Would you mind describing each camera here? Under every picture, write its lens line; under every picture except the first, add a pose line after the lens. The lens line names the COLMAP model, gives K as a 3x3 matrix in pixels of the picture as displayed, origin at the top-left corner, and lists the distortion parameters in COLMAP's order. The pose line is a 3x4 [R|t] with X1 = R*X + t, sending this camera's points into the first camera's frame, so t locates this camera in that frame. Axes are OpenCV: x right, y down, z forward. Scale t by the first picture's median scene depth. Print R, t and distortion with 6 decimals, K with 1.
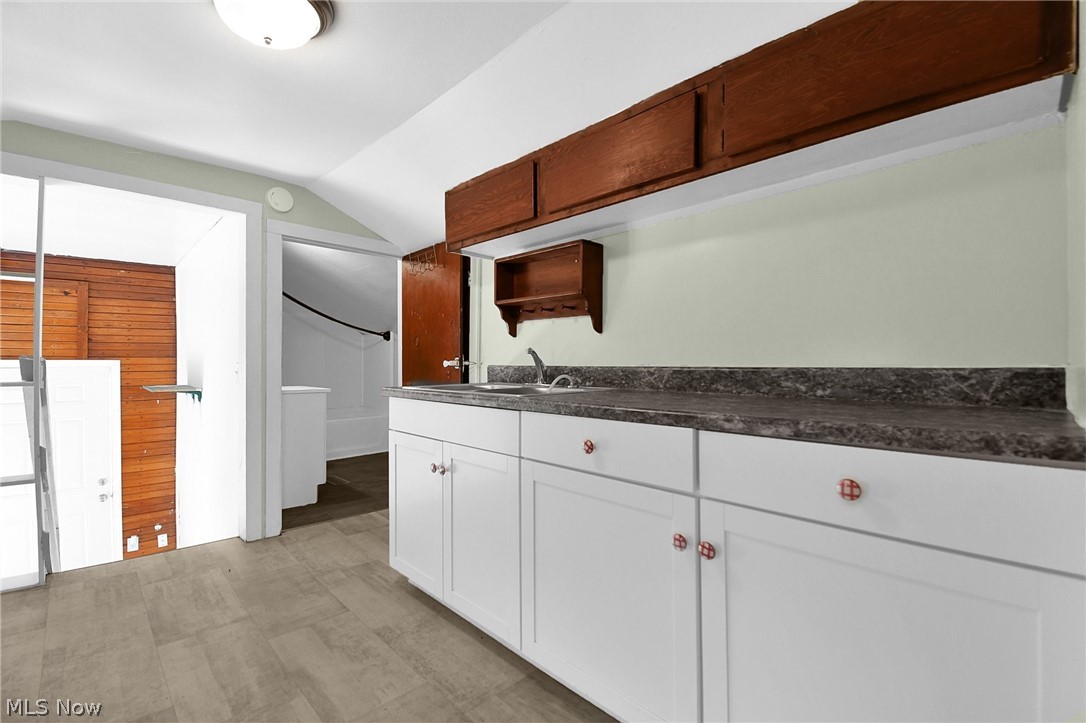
lens RADIAL K [[483.4, 0, 549.9], [0, 483.4, 356.2], [0, 0, 1]] dist [0.027069, -0.029419]
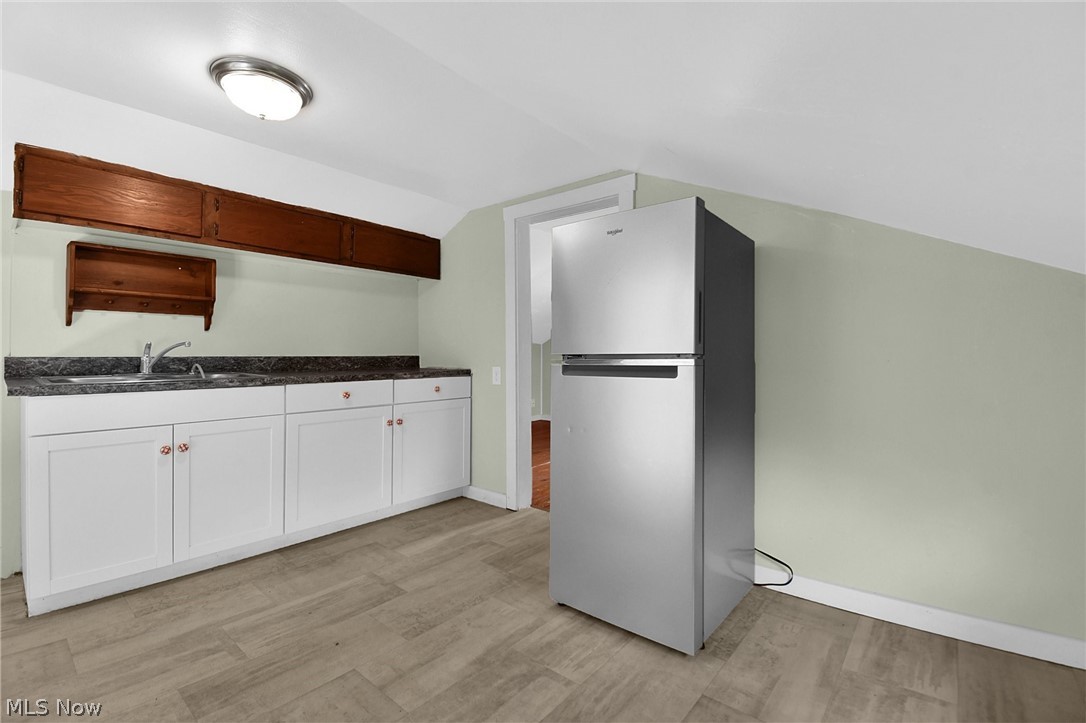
lens RADIAL K [[483.4, 0, 549.9], [0, 483.4, 356.2], [0, 0, 1]] dist [0.027069, -0.029419]
pose [[-0.093729, -0.008692, 0.995560, -1.538258], [-0.017326, 0.999825, 0.007098, -0.006365], [-0.995447, -0.016583, -0.093864, 0.255039]]
